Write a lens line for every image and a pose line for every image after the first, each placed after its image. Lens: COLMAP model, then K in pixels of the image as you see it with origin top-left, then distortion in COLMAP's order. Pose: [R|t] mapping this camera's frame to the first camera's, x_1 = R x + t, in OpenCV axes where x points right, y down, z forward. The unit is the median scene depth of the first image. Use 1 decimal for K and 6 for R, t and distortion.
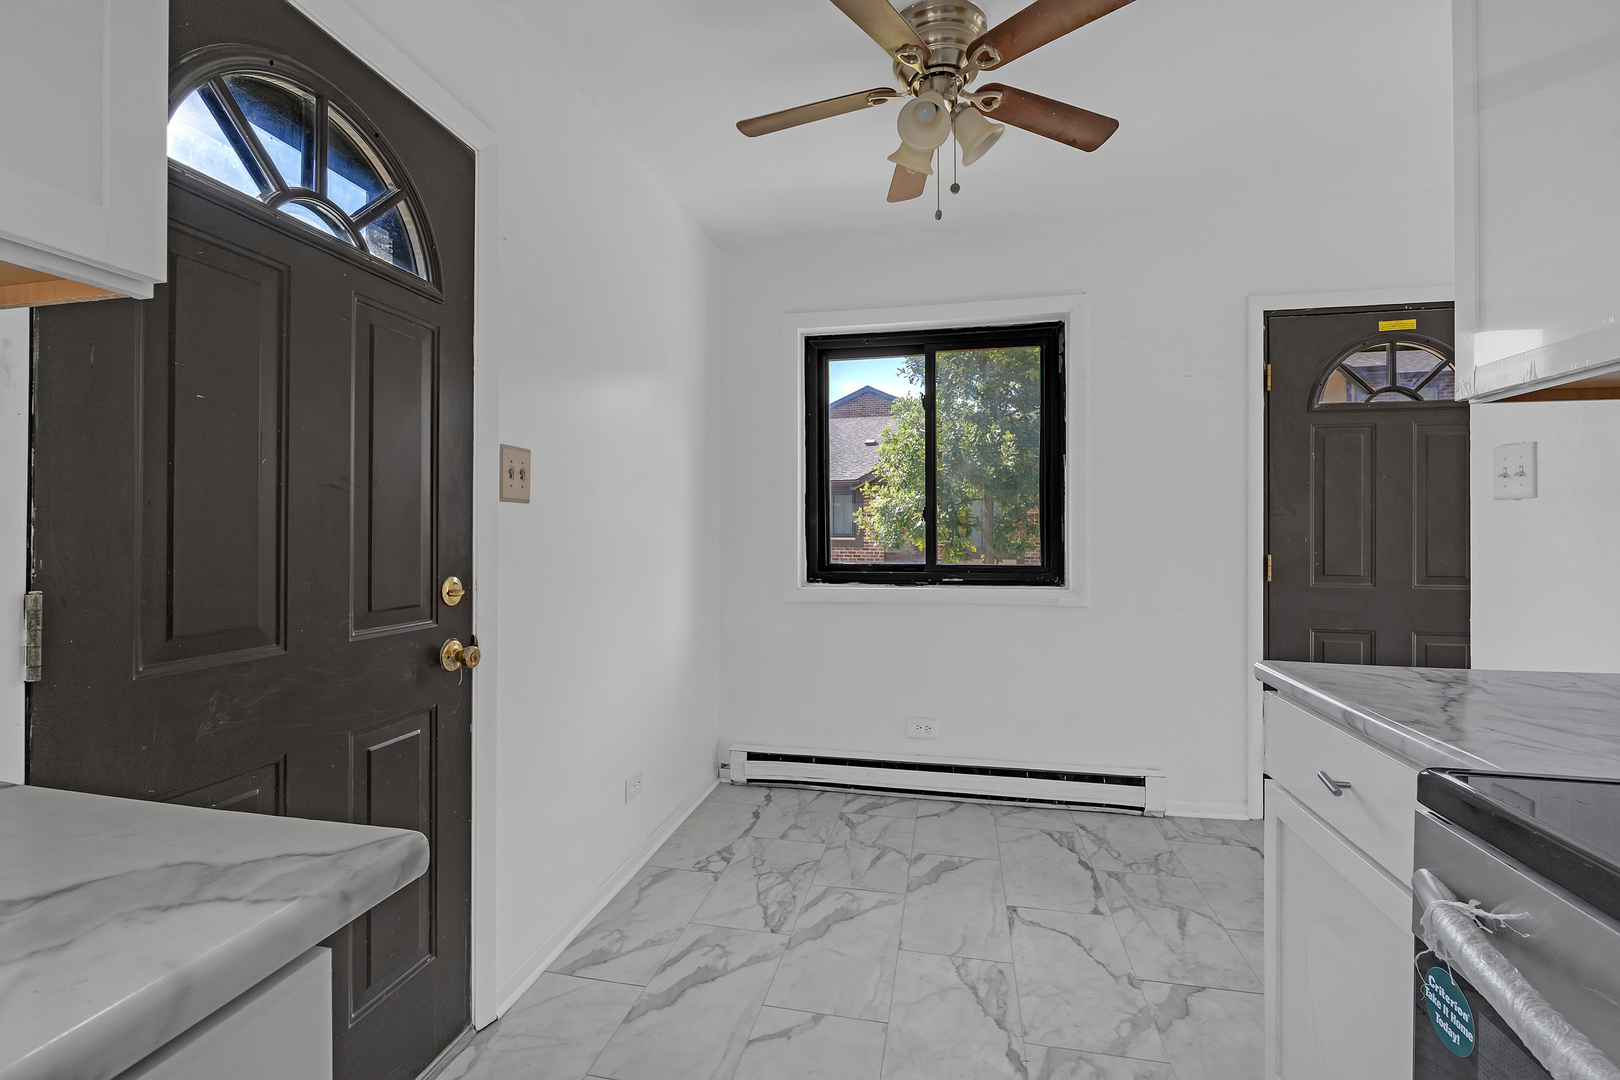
lens RADIAL K [[724.6, 0, 805.8], [0, 724.6, 529.2], [0, 0, 1]] dist [-0.001007, -0.000028]
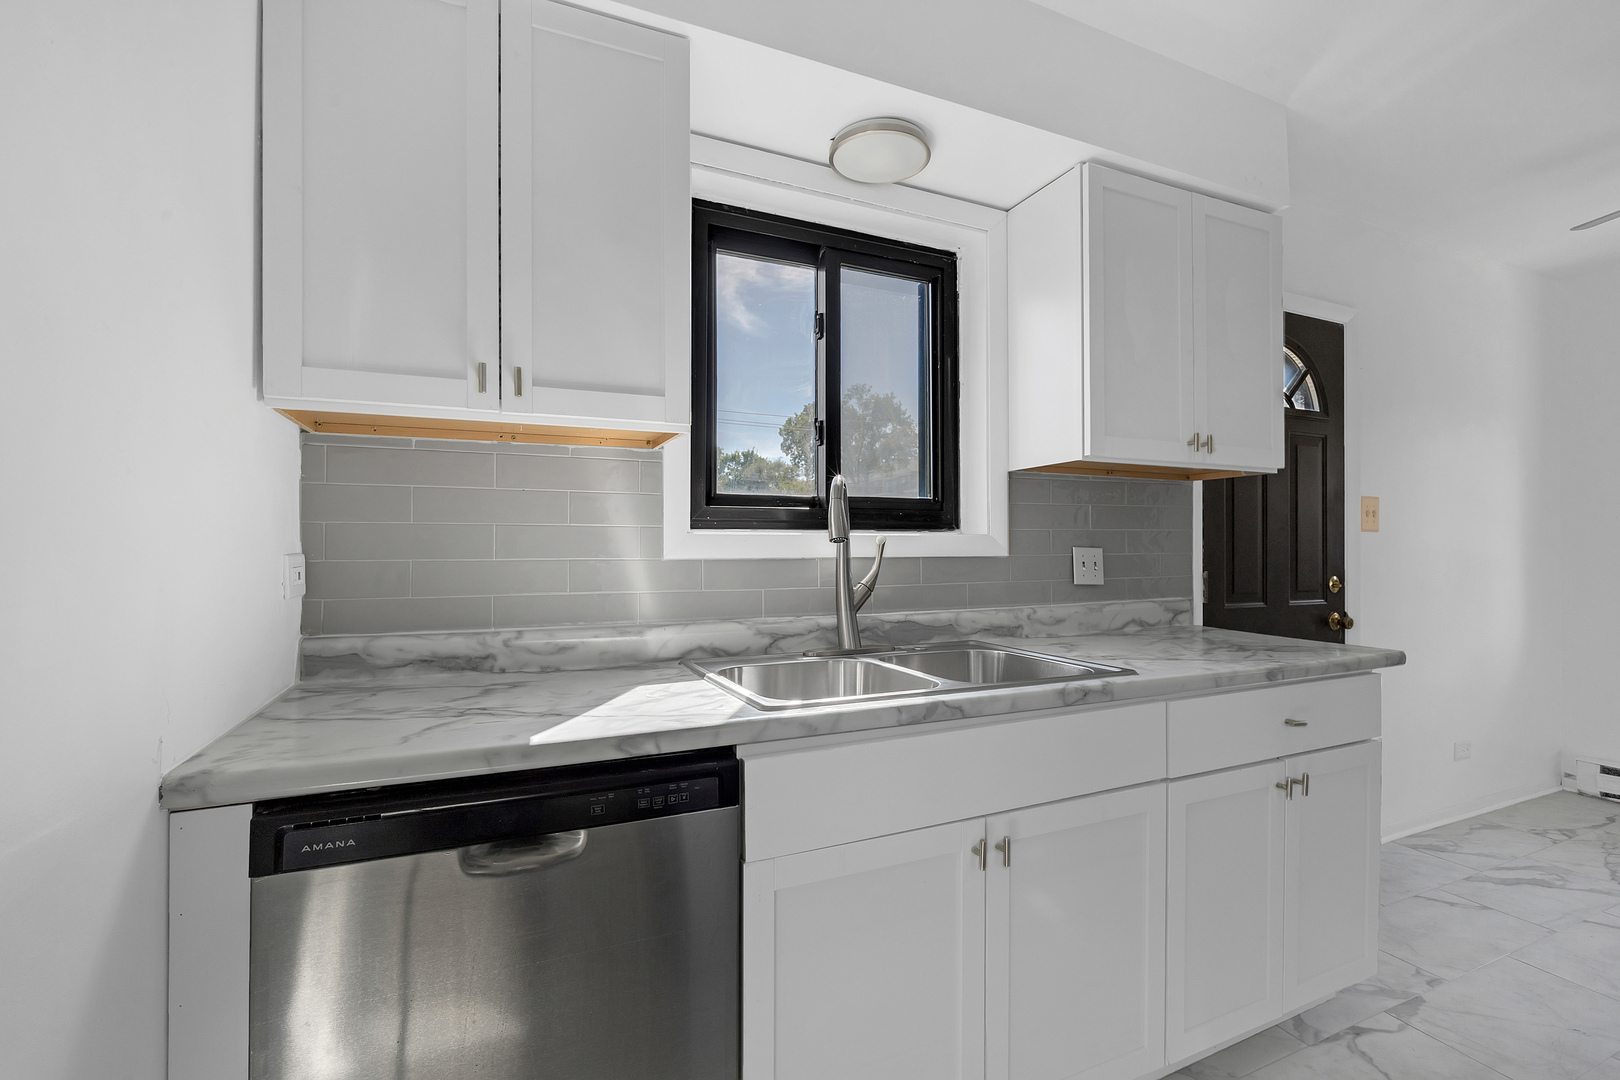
lens RADIAL K [[721.3, 0, 806.7], [0, 721.3, 545.4], [0, 0, 1]] dist [-0.002792, -0.000022]
pose [[0.590929, -0.006945, -0.806694, 0.134691], [0.003453, 0.999976, -0.006080, -0.001611], [0.806716, 0.000807, 0.590938, -0.878687]]
